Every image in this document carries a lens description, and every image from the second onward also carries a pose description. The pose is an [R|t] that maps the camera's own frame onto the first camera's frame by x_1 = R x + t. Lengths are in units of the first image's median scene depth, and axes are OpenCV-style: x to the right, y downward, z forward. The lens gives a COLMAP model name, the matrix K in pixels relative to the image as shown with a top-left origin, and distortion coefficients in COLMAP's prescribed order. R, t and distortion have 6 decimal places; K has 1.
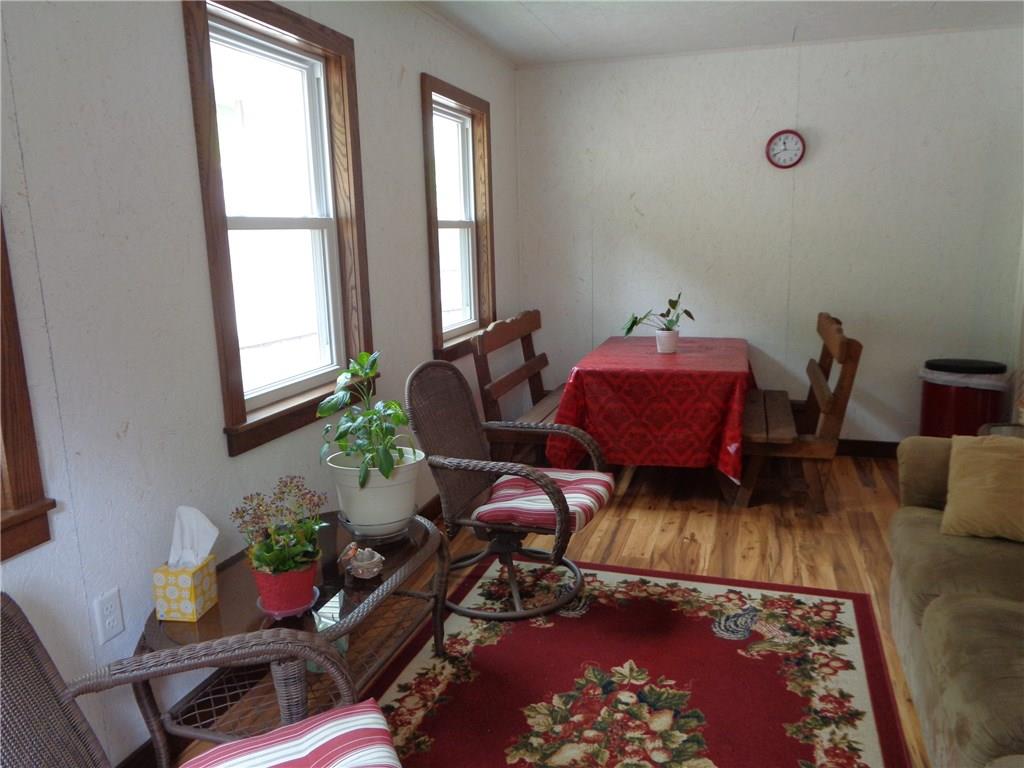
lens RADIAL K [[775.2, 0, 514.9], [0, 775.2, 387.3], [0, 0, 1]] dist [0.016814, -0.001291]
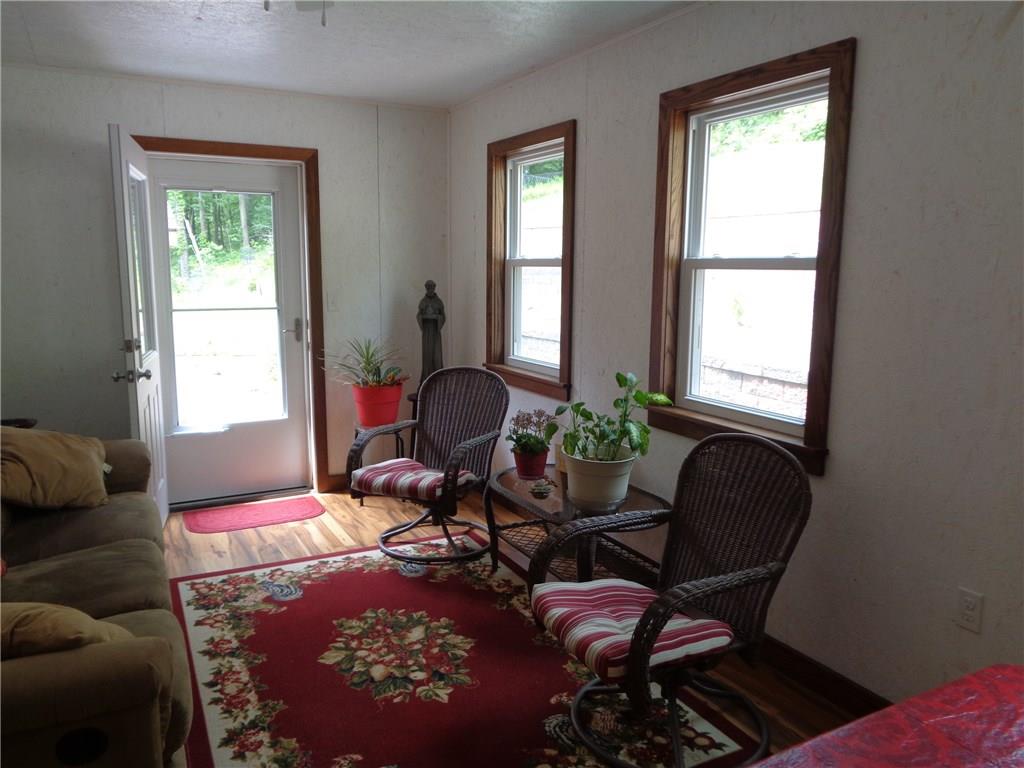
lens RADIAL K [[775.2, 0, 513.6], [0, 775.2, 382.9], [0, 0, 1]] dist [0.016814, -0.001291]
pose [[-0.701964, 0.125183, -0.701125, 0.832824], [-0.129921, 0.945407, 0.298875, -0.393081], [0.700263, 0.300890, -0.647378, 1.784554]]
